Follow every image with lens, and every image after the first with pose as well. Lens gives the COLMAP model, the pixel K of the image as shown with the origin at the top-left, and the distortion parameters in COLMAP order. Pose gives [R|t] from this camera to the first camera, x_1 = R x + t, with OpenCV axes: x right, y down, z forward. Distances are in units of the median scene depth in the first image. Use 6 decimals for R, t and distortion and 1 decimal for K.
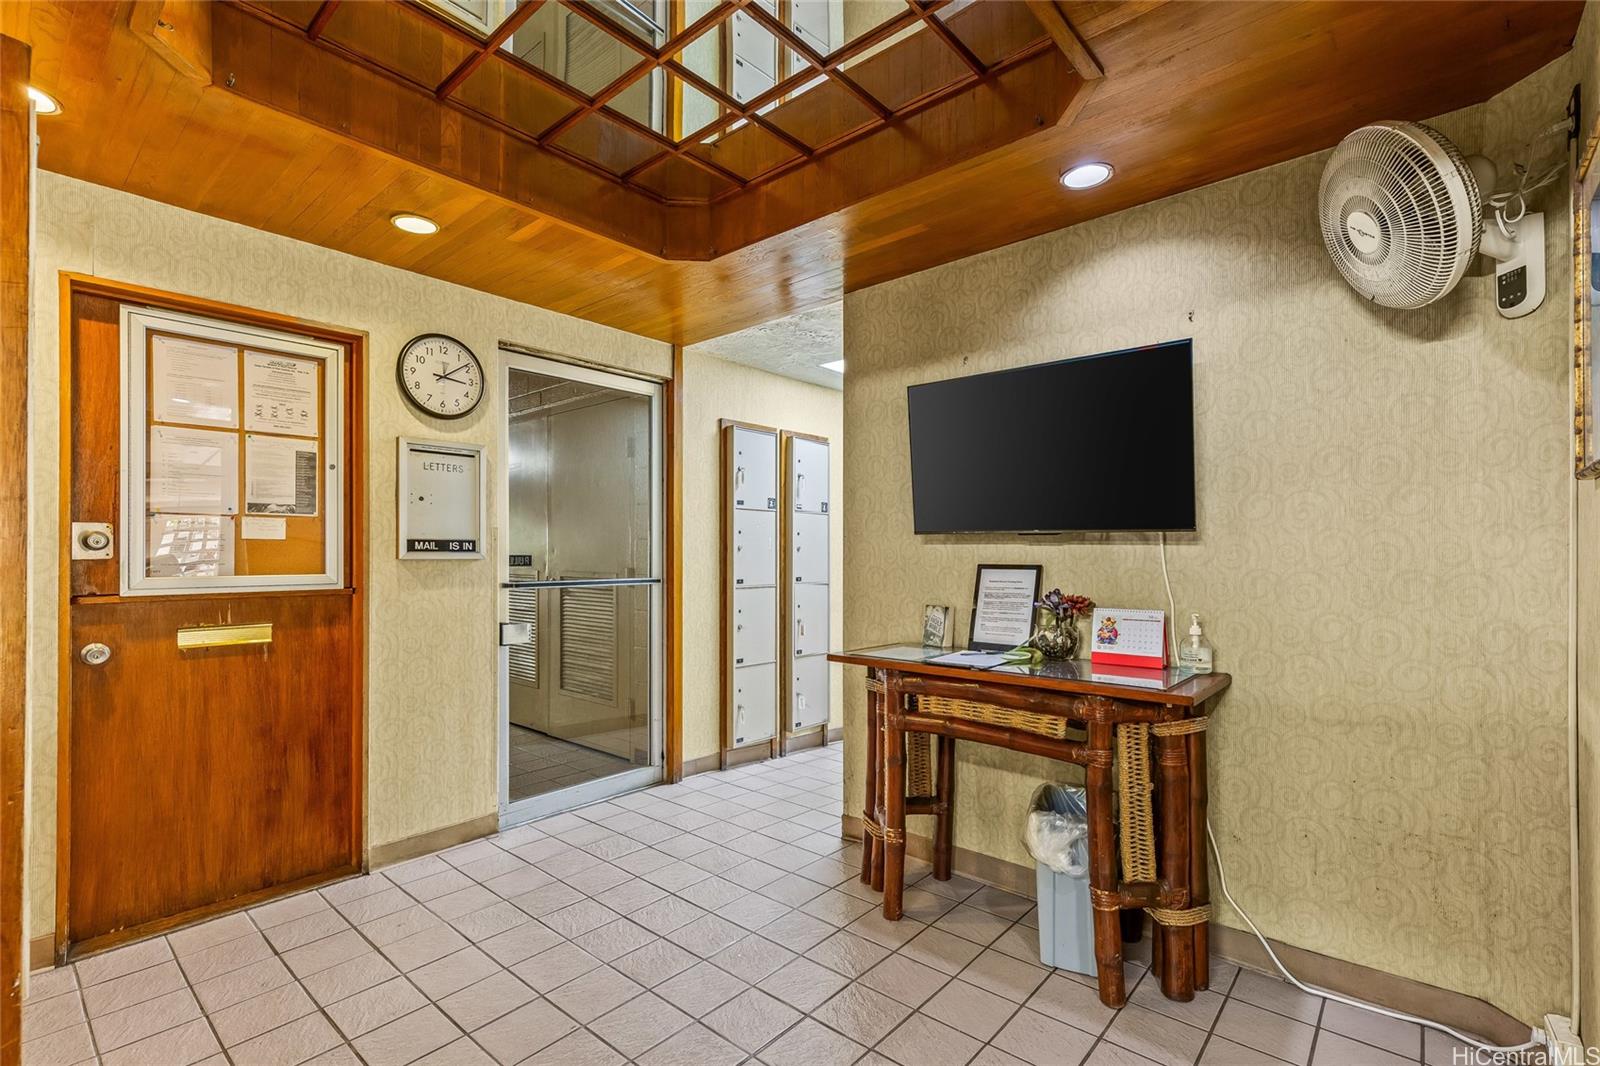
lens RADIAL K [[732.0, 0, 800.1], [0, 732.0, 550.0], [0, 0, 1]] dist [0.010674, 0.000053]
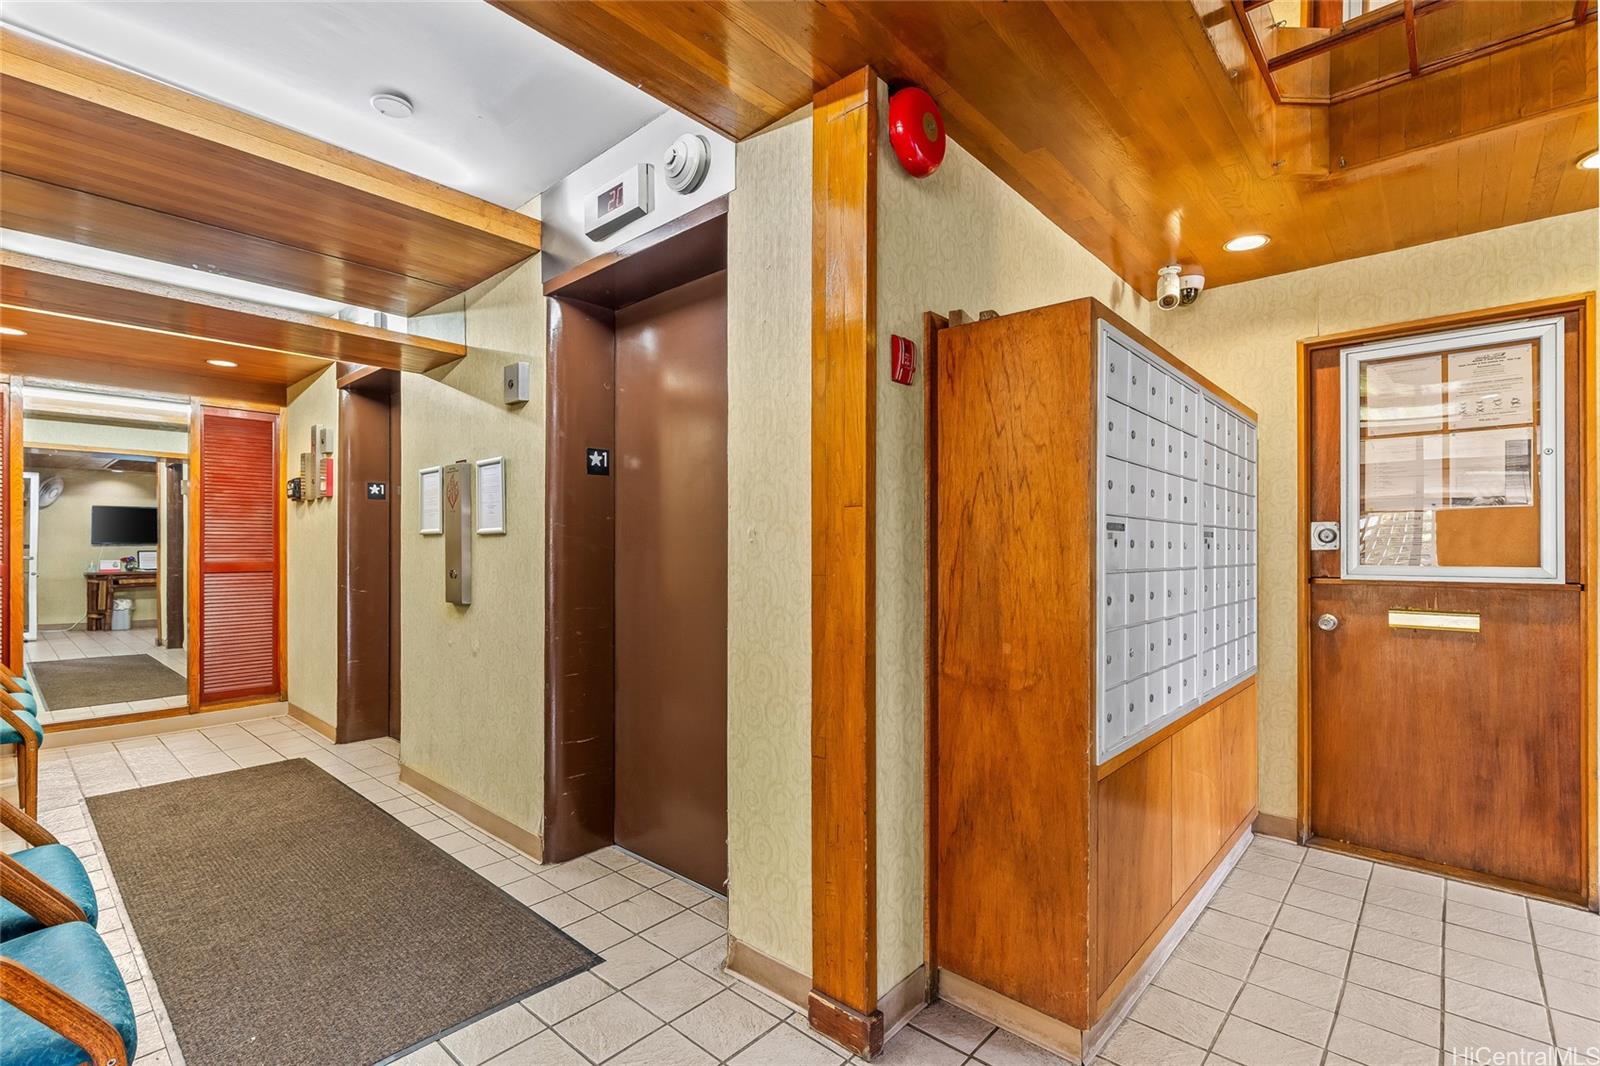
lens RADIAL K [[732.0, 0, 799.8], [0, 732.0, 540.9], [0, 0, 1]] dist [0.010674, 0.000053]
pose [[-0.010103, -0.008764, -0.999911, 0.326713], [0.002146, 0.999959, -0.008786, 0.005676], [0.999947, -0.002235, -0.010084, 0.073304]]
